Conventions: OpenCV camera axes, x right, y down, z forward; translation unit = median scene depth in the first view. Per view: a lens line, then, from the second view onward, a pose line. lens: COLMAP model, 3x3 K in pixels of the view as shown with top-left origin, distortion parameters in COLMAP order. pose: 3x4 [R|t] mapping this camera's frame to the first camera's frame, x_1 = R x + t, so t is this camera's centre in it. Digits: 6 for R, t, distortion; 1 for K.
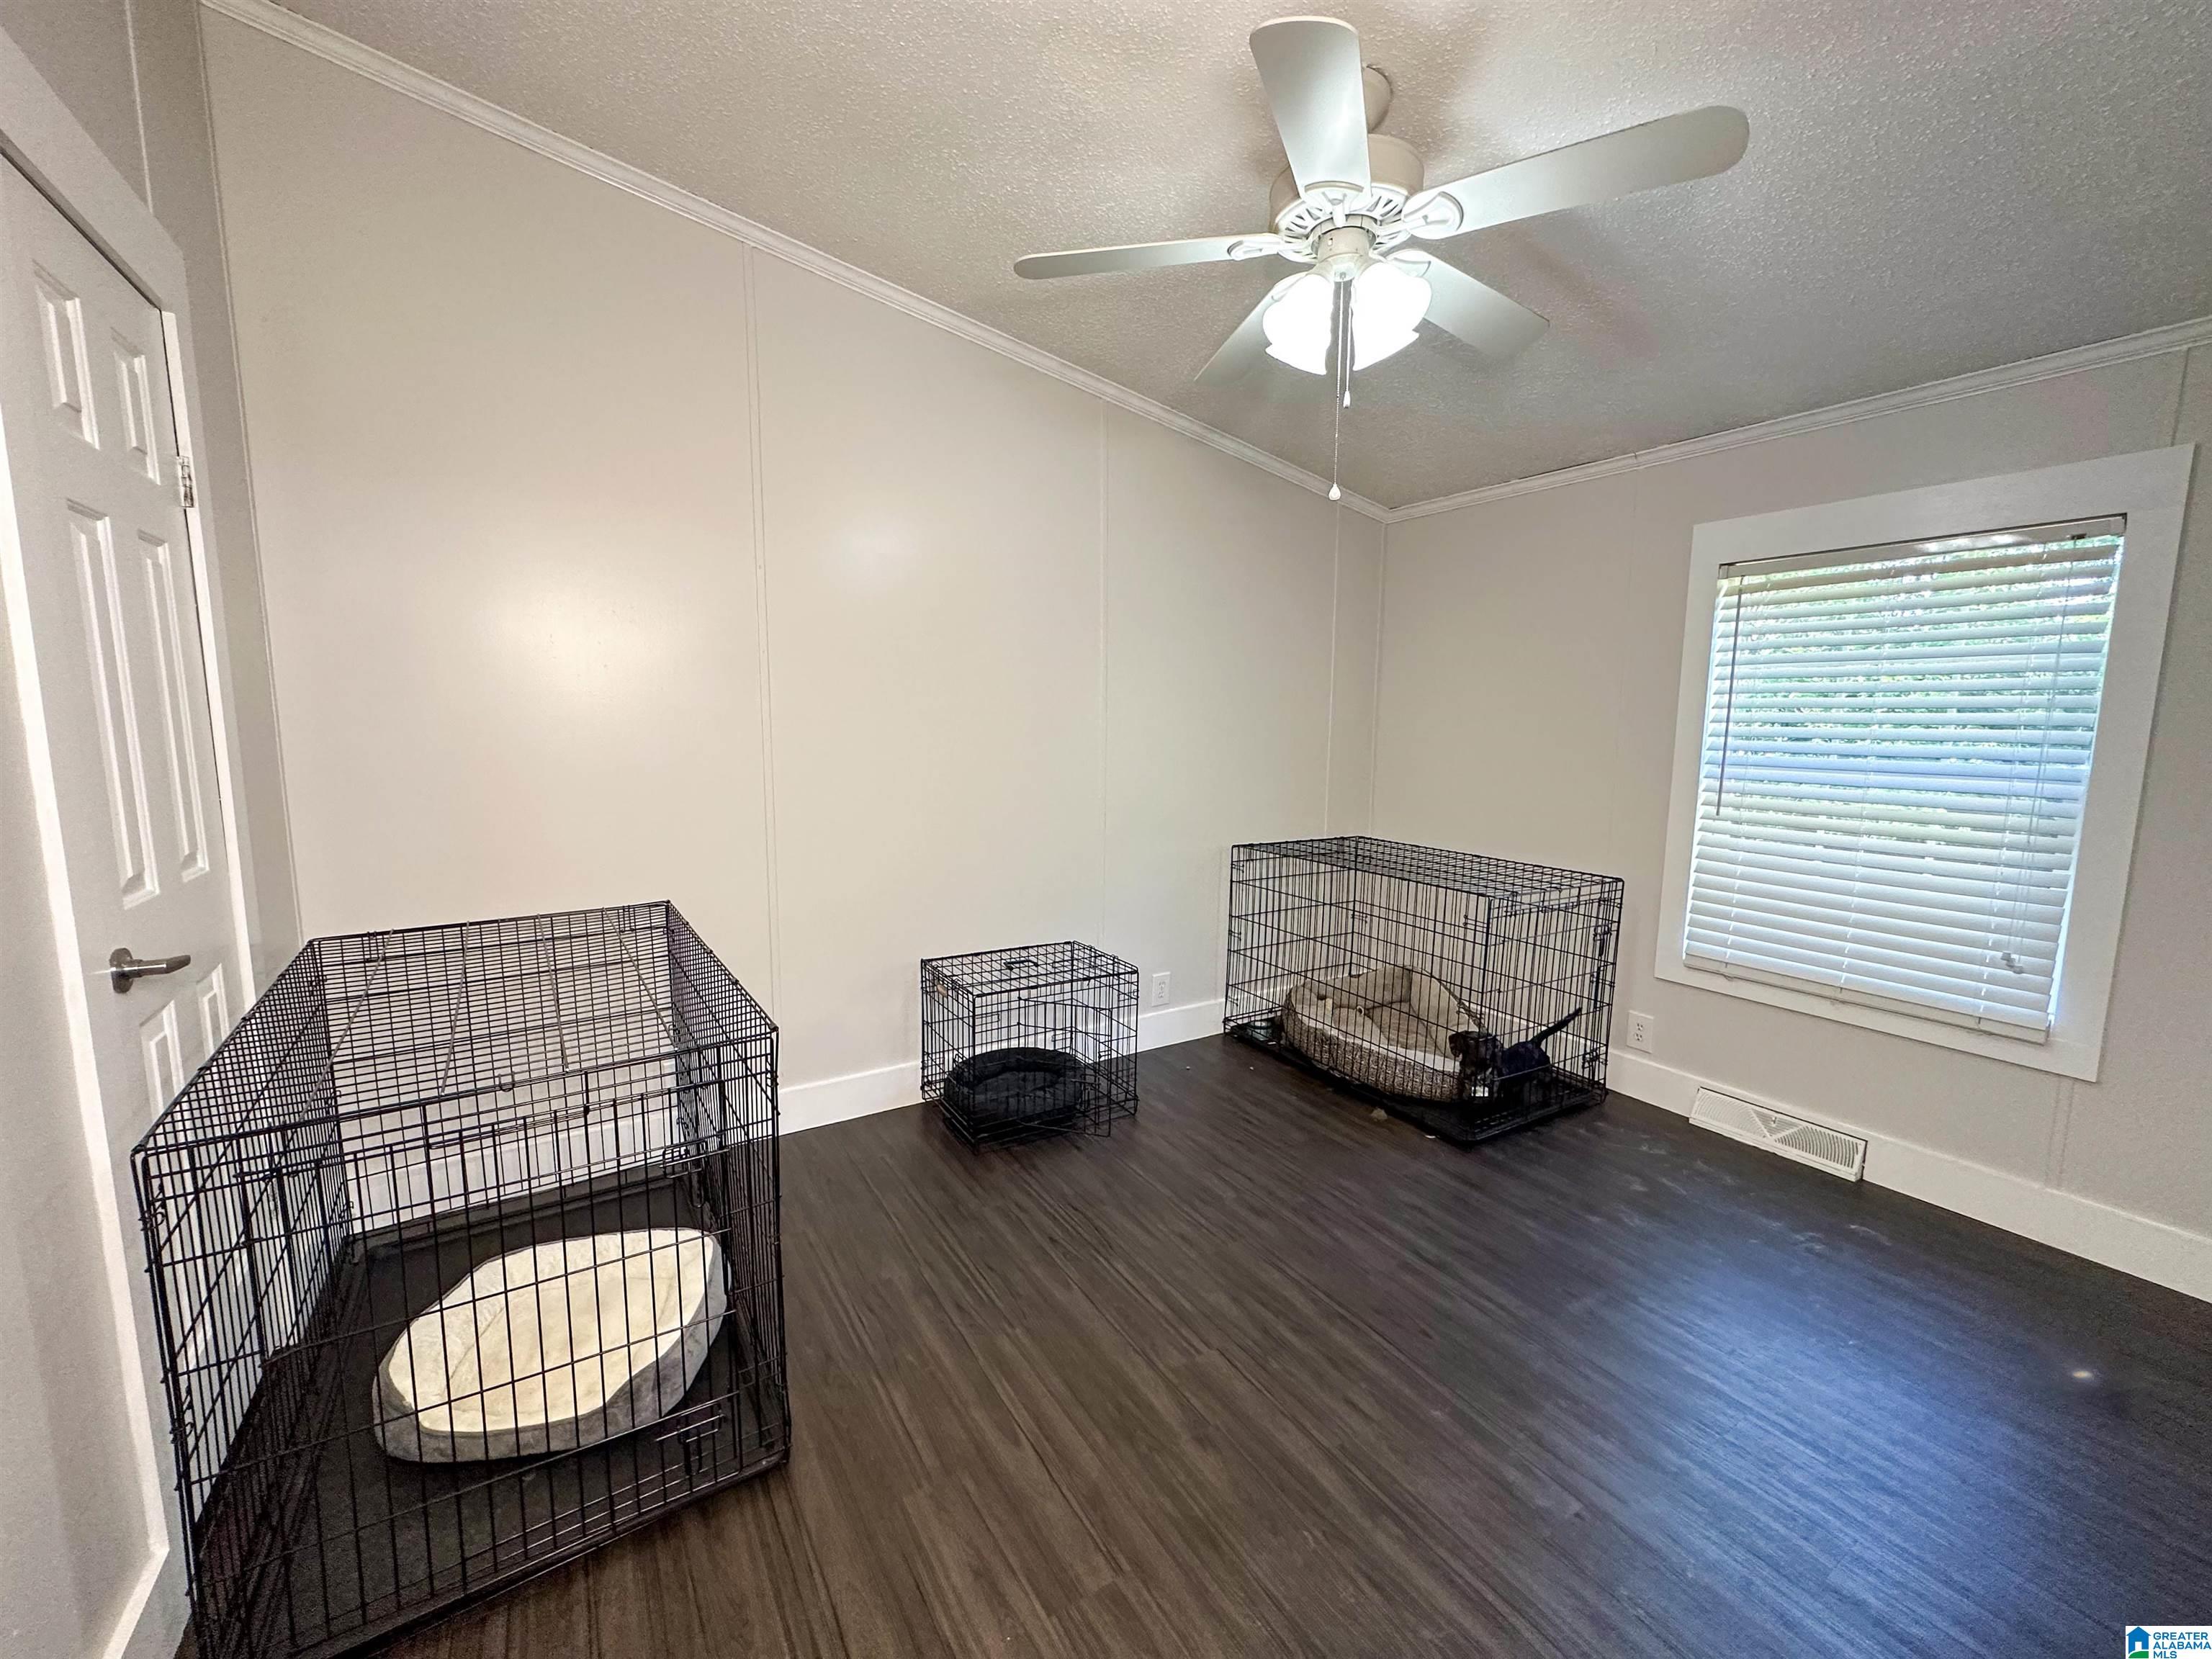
lens RADIAL K [[881.2, 0, 1104.7], [0, 881.2, 827.5], [0, 0, 1]] dist [-0.002713, 0.000417]
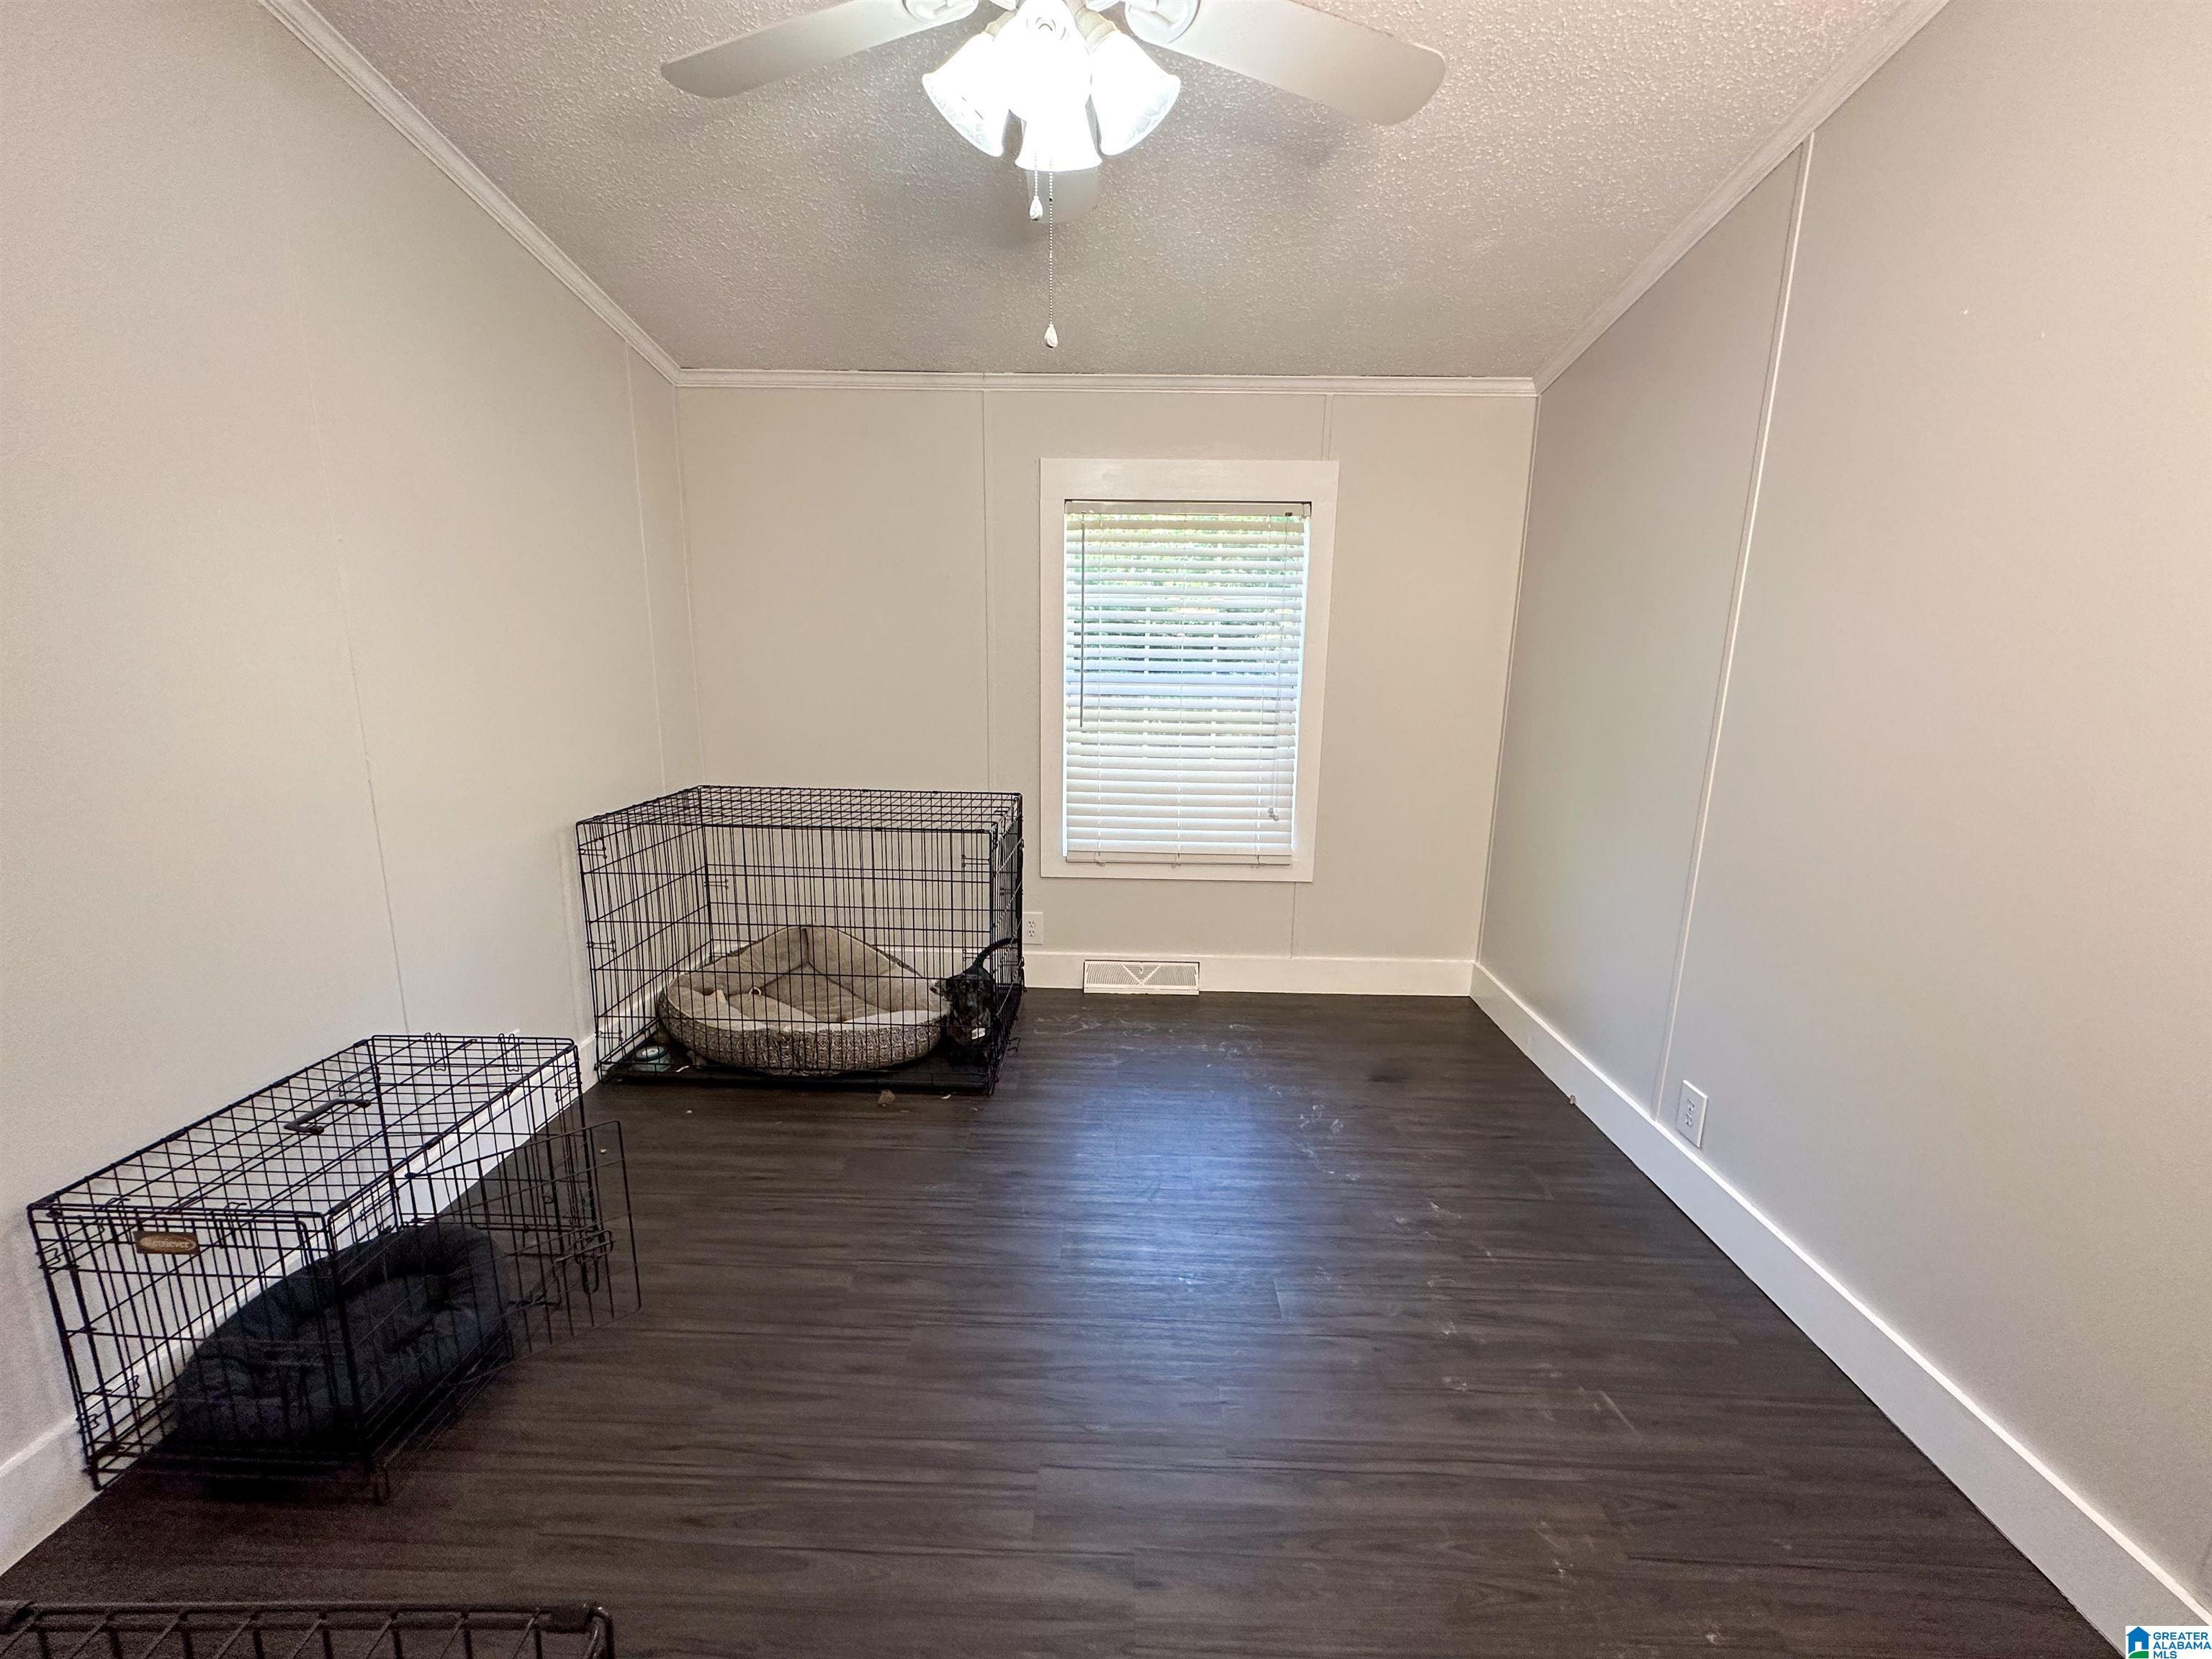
lens RADIAL K [[881.2, 0, 1104.7], [0, 881.2, 827.5], [0, 0, 1]] dist [-0.002713, 0.000417]
pose [[0.547217, -0.169610, 0.819625, -0.238605], [0.094285, 0.985511, 0.140989, -0.041822], [-0.831663, 0.000126, 0.555280, 0.326204]]
